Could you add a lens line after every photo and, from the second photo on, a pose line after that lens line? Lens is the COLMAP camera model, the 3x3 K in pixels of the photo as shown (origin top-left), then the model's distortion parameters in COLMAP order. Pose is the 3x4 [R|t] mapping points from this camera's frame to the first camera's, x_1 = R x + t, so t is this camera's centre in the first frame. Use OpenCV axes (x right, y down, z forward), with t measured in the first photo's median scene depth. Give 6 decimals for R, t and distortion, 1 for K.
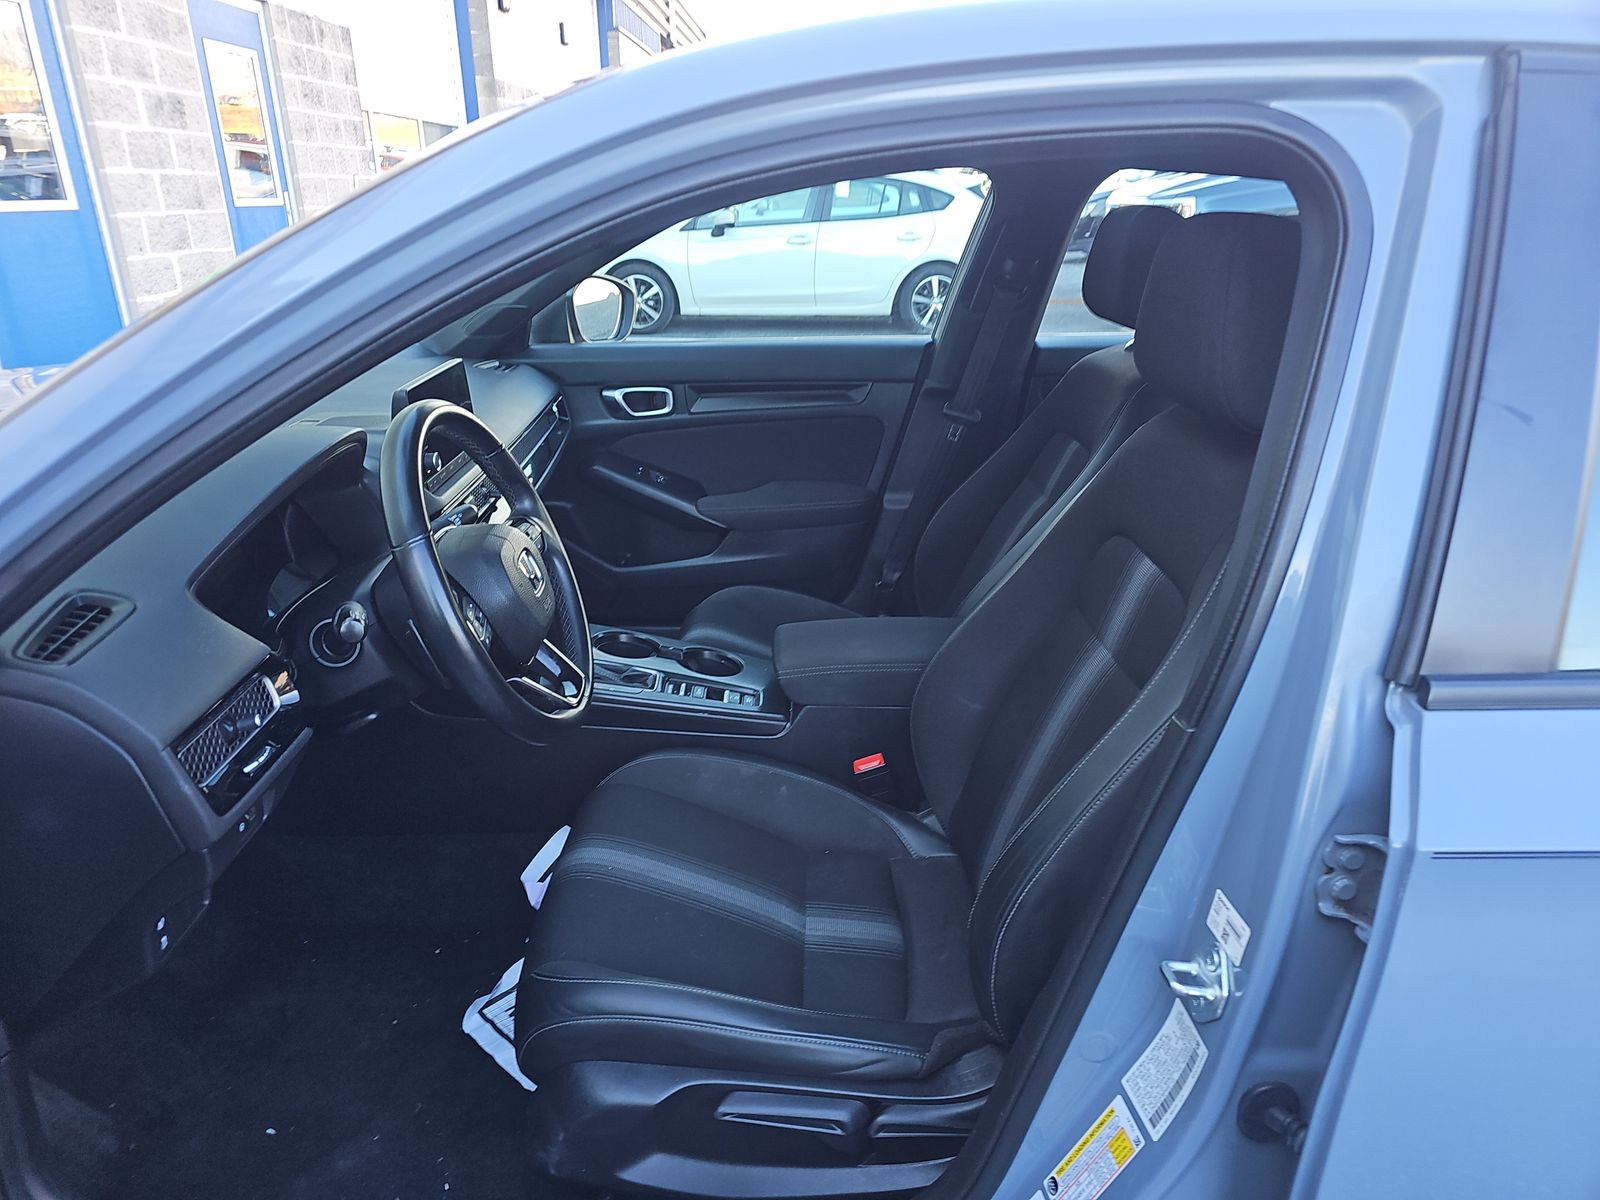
lens RADIAL K [[988.6, 0, 800.0], [0, 988.6, 608.8], [0, 0, 1]] dist [0.028320, -0.006886]
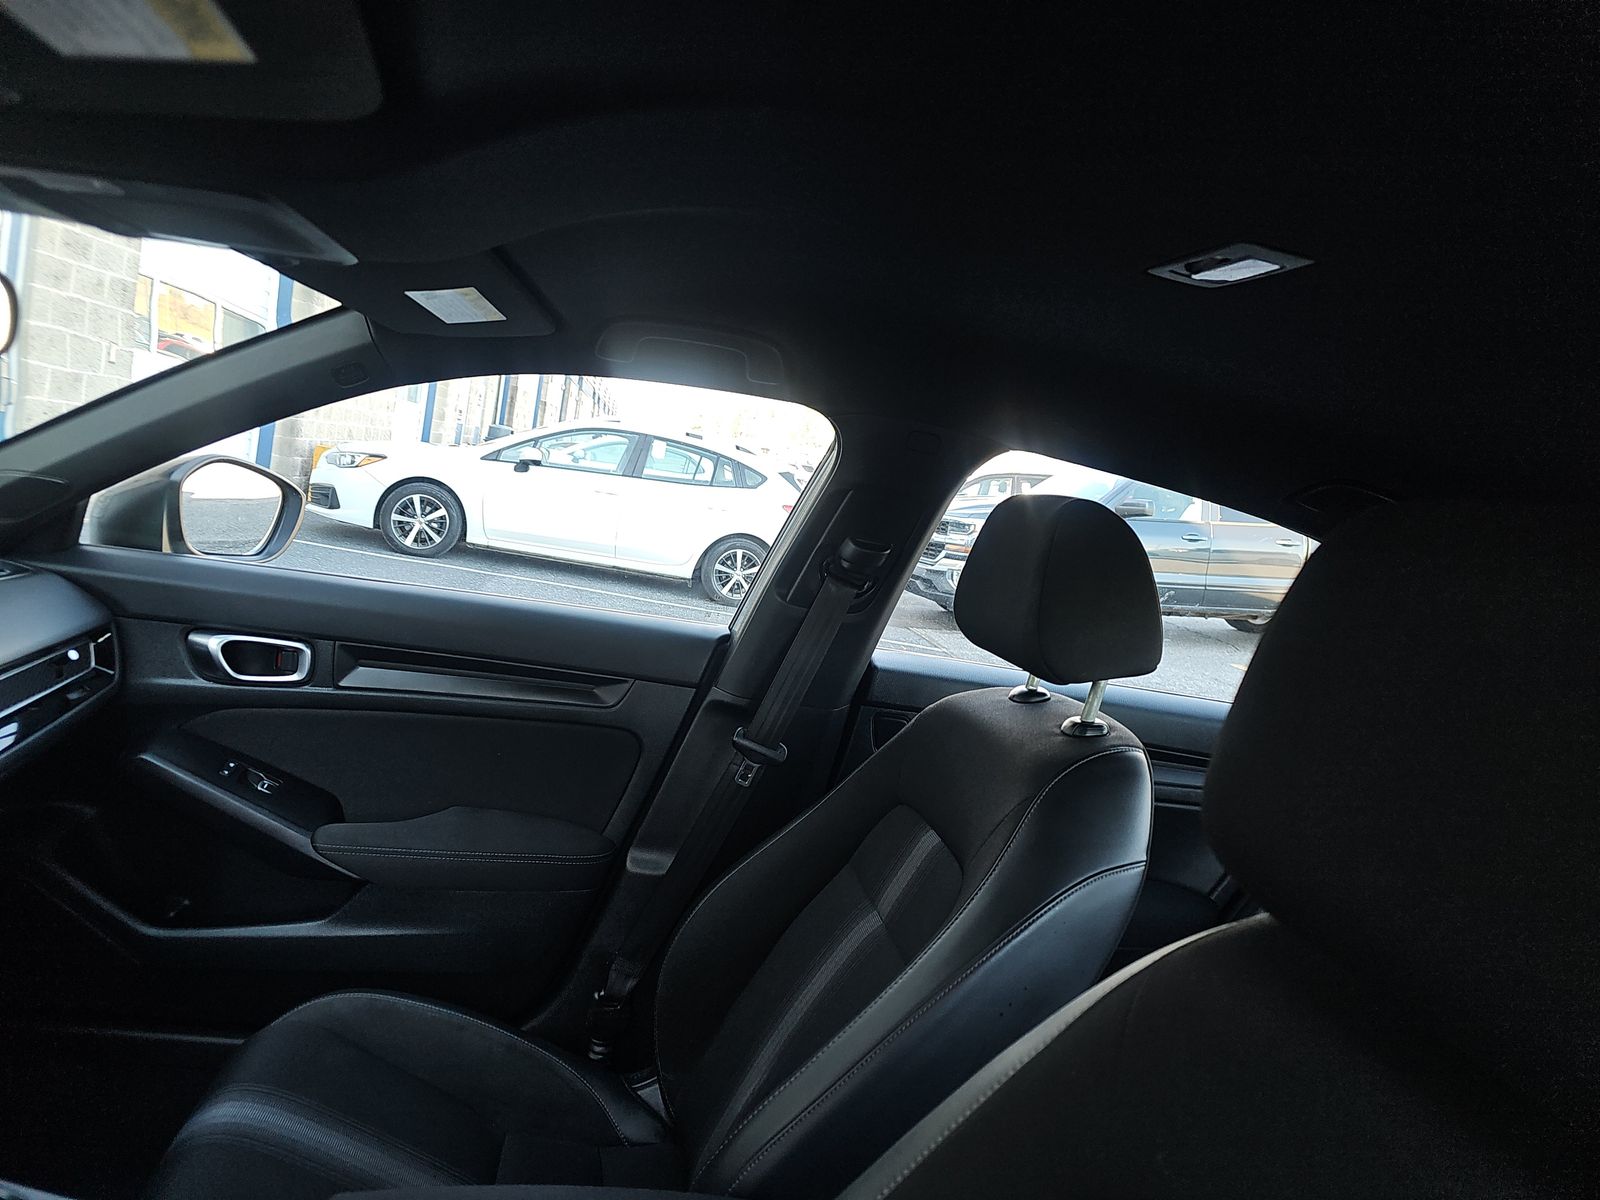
lens RADIAL K [[988.6, 0, 801.3], [0, 988.6, 597.7], [0, 0, 1]] dist [0.028320, -0.006886]
pose [[0.968367, 0.153975, 0.196362, 0.041182], [-0.096326, 0.956589, -0.275061, -0.104564], [-0.230190, 0.247445, 0.941161, 0.317303]]
